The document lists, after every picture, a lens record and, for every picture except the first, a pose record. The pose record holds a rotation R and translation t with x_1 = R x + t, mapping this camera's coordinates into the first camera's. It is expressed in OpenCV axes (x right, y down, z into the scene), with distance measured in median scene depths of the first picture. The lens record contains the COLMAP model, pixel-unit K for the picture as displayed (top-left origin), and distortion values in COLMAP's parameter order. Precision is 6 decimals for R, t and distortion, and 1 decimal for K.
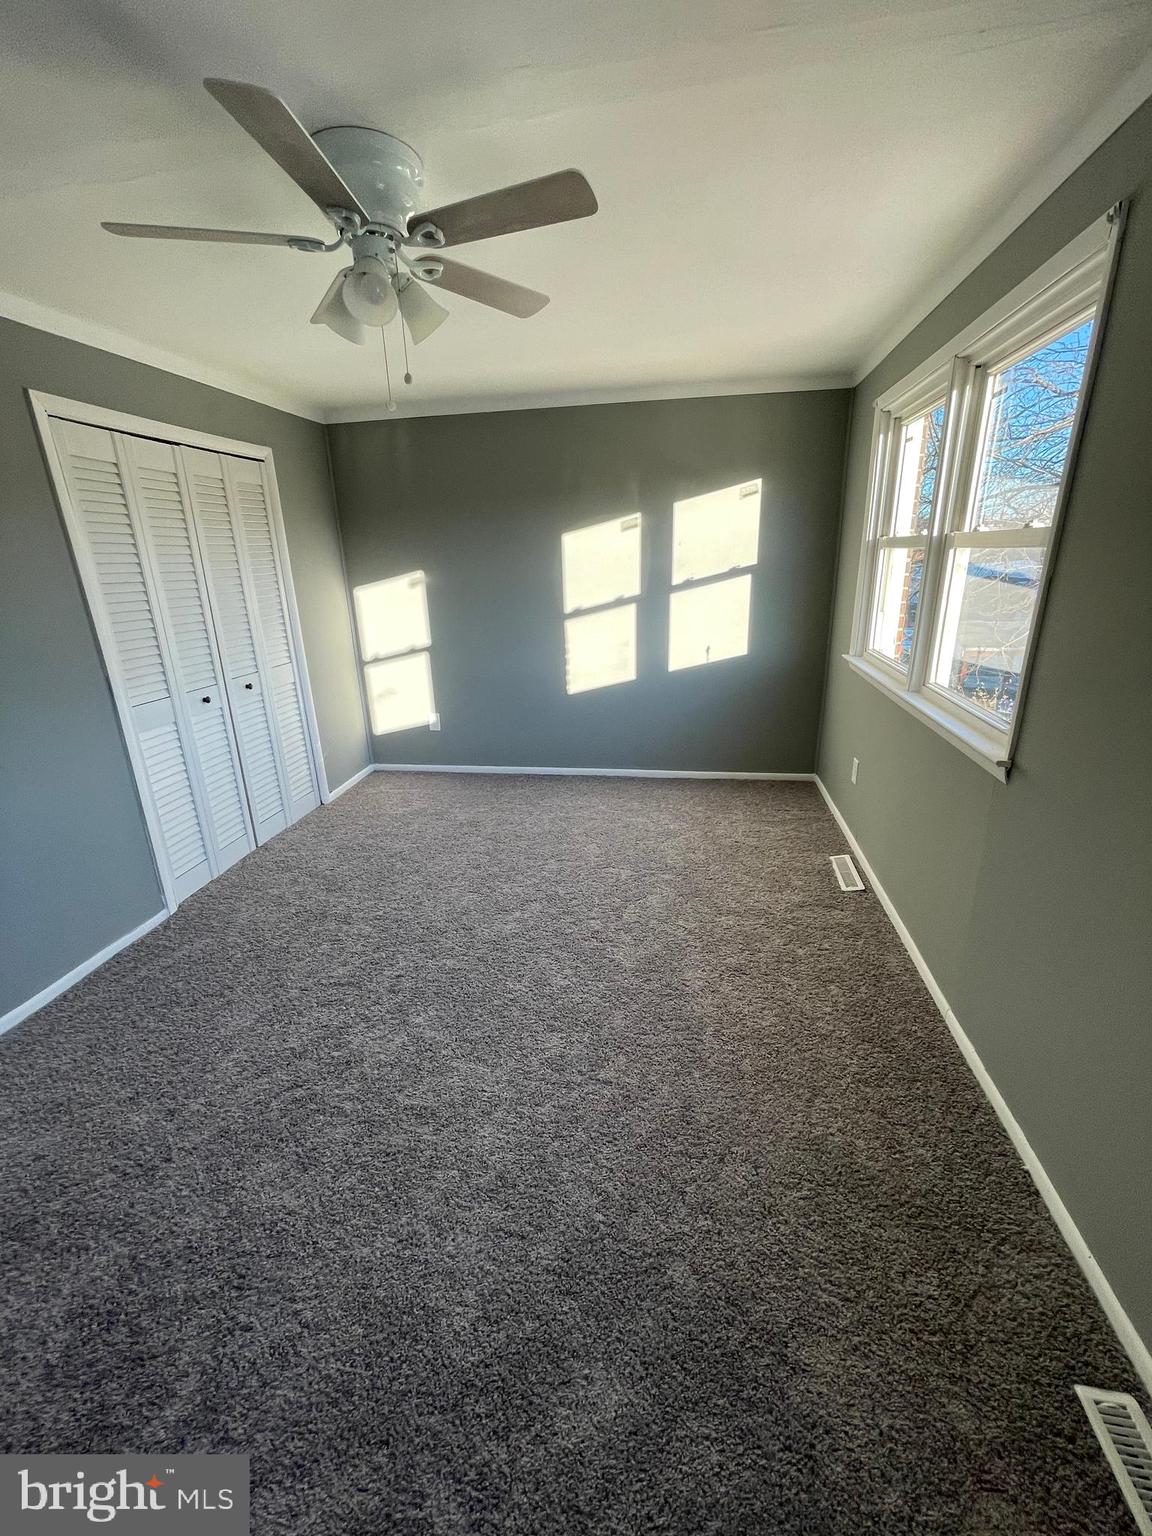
lens RADIAL K [[620.6, 0, 578.0], [0, 620.6, 762.9], [0, 0, 1]] dist [-0.005224, 0.003383]
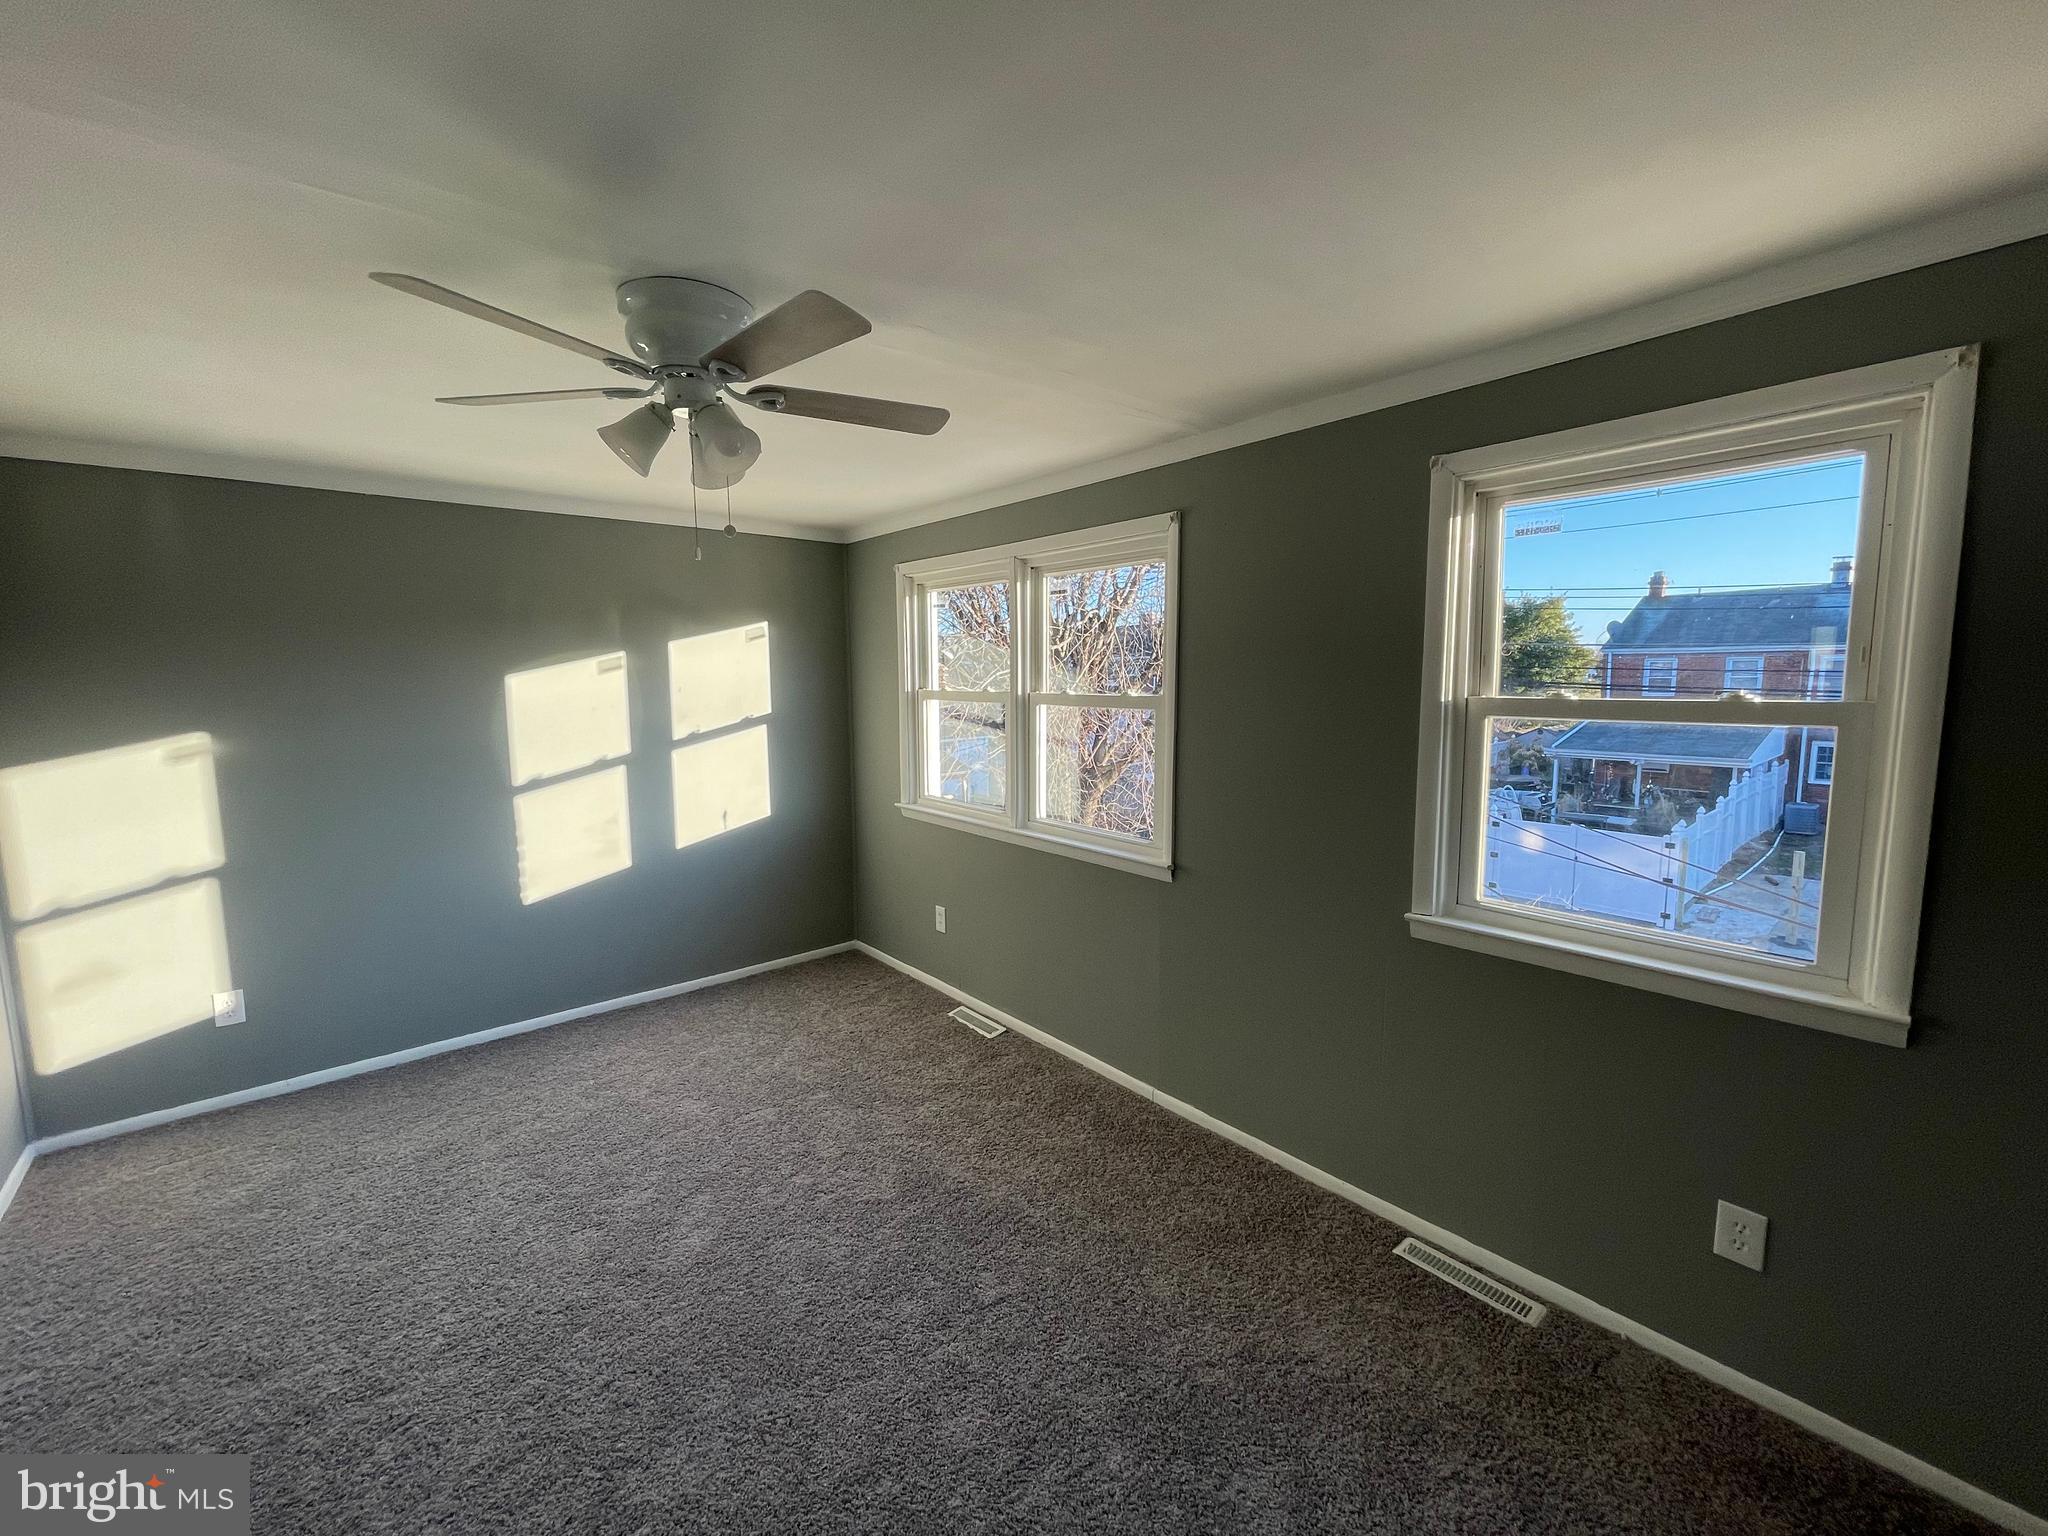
lens RADIAL K [[827.4, 0, 1021.5], [0, 827.4, 762.6], [0, 0, 1]] dist [-0.005224, 0.003383]
pose [[0.649617, -0.062039, 0.757726, -0.359345], [0.231185, 0.965587, -0.119144, -0.033265], [-0.724259, 0.252573, 0.641604, 0.018959]]
